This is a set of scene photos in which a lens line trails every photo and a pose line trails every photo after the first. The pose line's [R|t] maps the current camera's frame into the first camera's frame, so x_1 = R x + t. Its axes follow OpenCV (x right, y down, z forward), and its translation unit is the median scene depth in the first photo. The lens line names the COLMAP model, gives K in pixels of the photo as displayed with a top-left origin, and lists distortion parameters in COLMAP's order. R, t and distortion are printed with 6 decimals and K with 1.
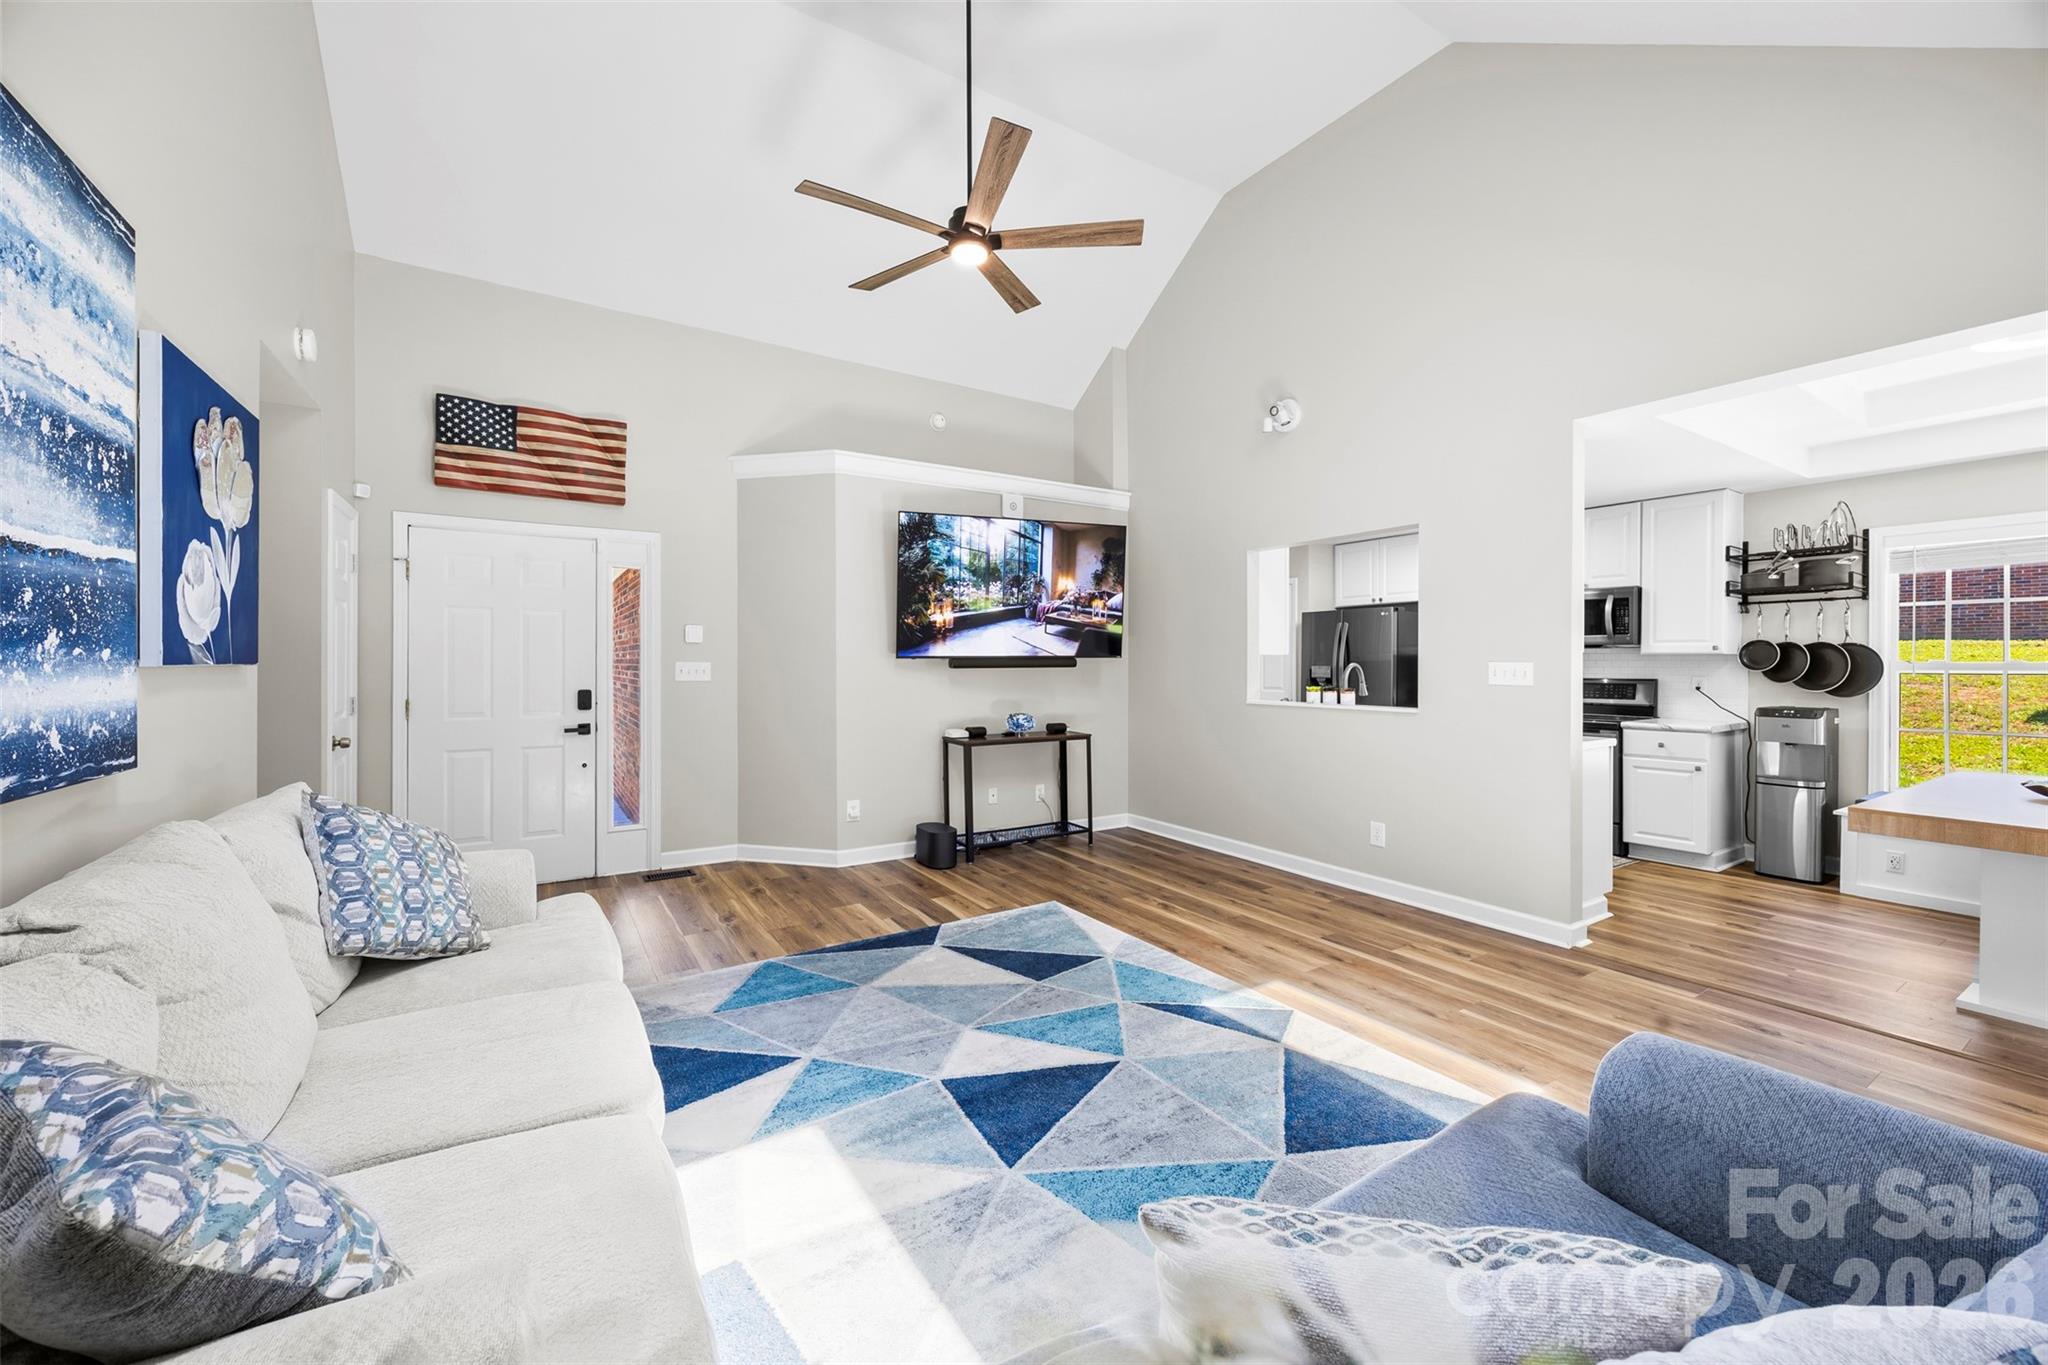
lens RADIAL K [[785.9, 0, 1014.1], [0, 785.9, 663.5], [0, 0, 1]] dist [-0.000734, 0.000073]
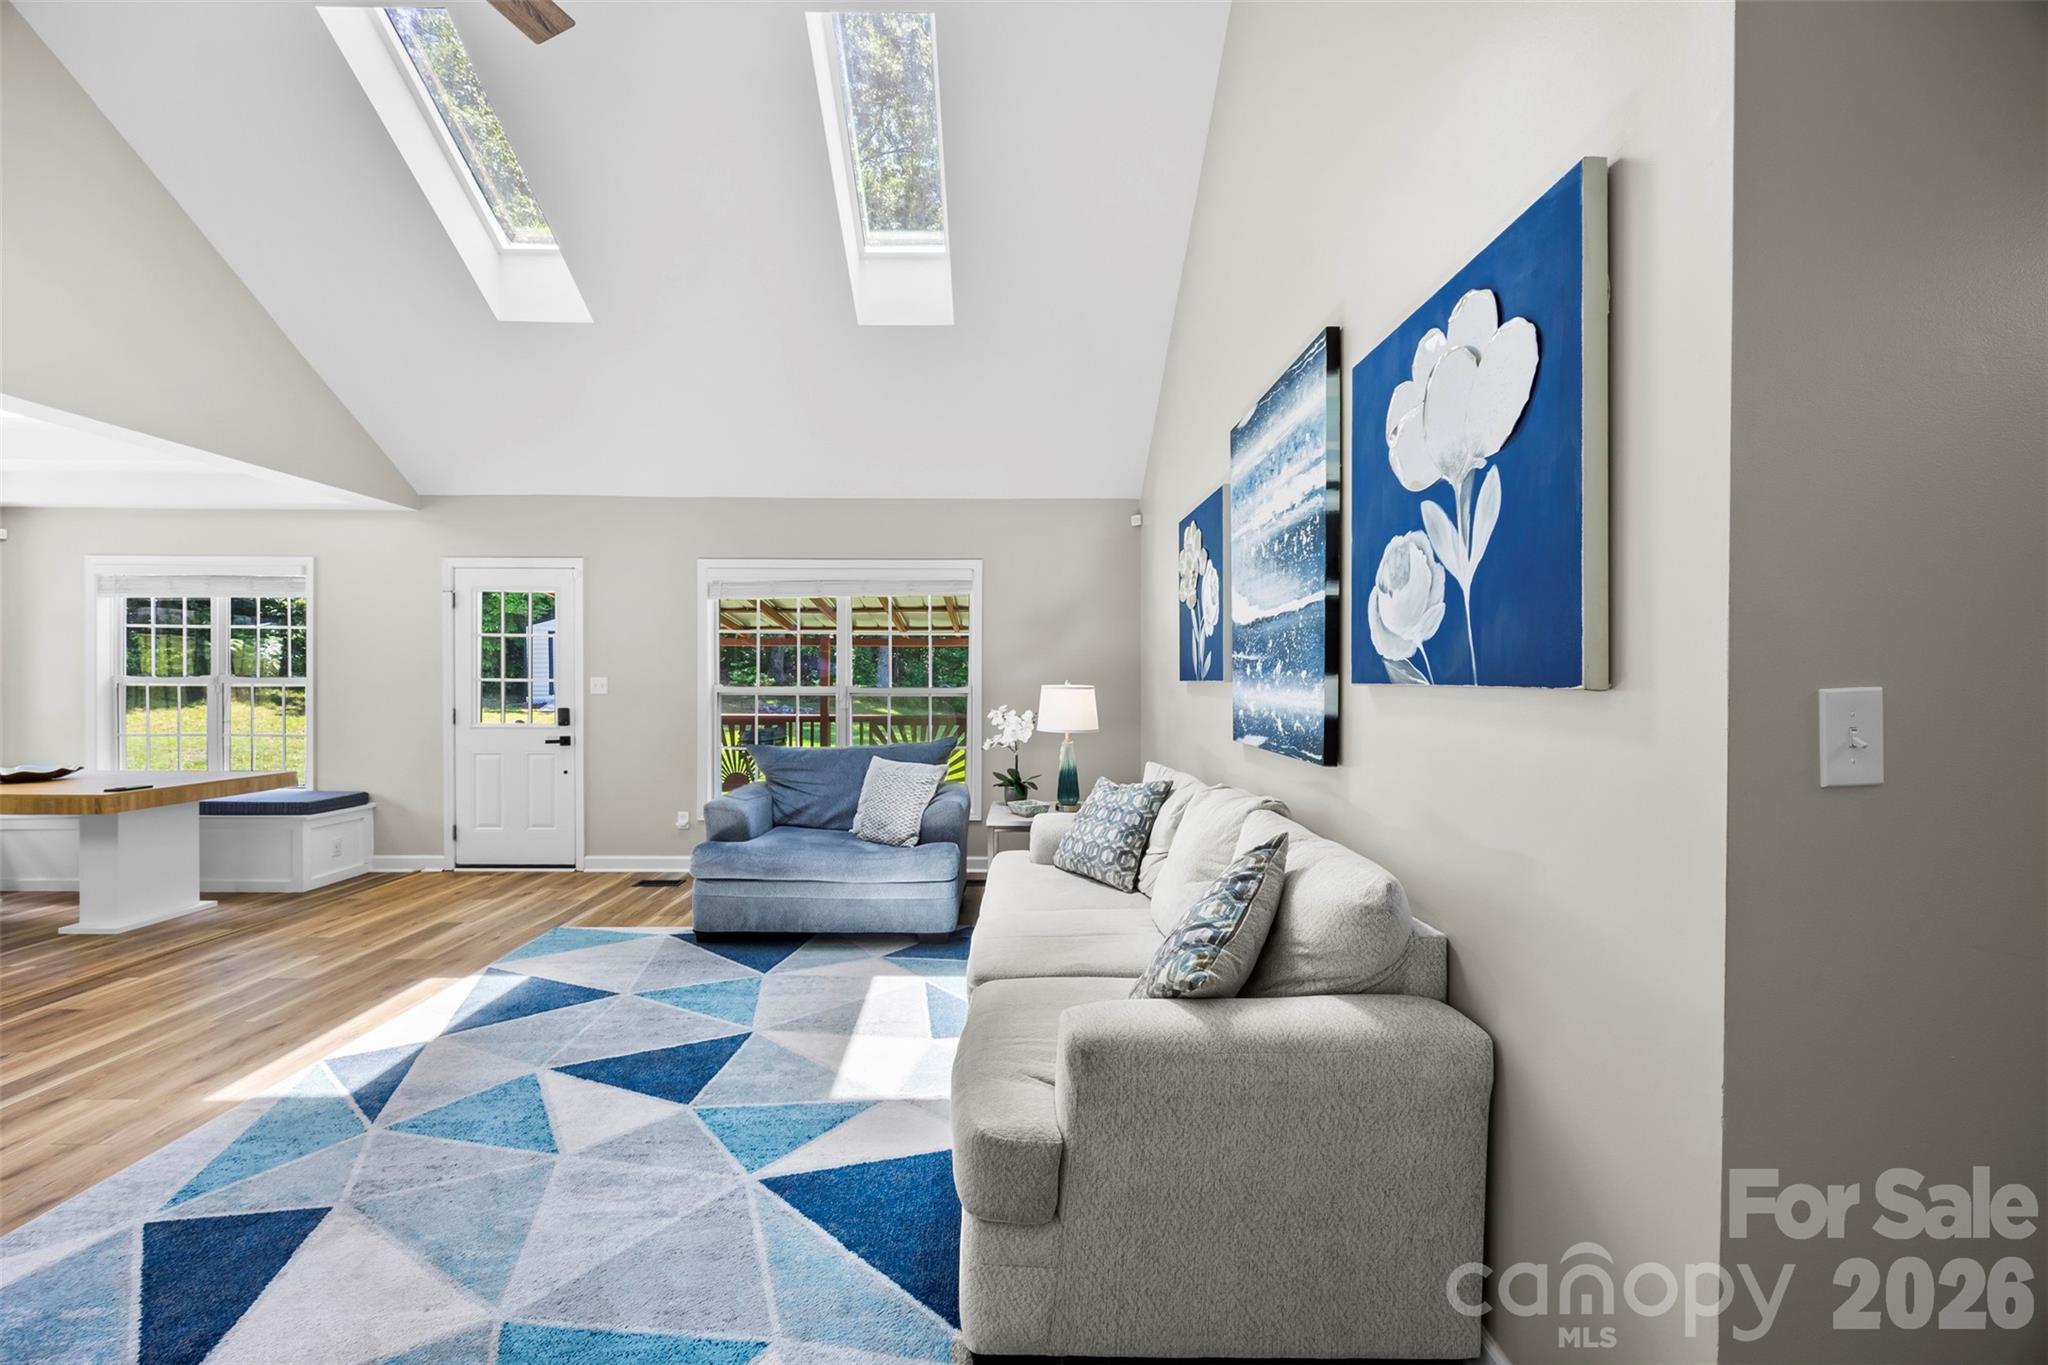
lens RADIAL K [[780.0, 0, 1020.1], [0, 780.0, 686.9], [0, 0, 1]] dist [-0.001293, -0.000083]
pose [[-0.858041, -0.009629, 0.513491, -0.478388], [-0.003227, 0.999906, 0.013357, -0.002069], [-0.513571, 0.009804, -0.857991, 0.818841]]
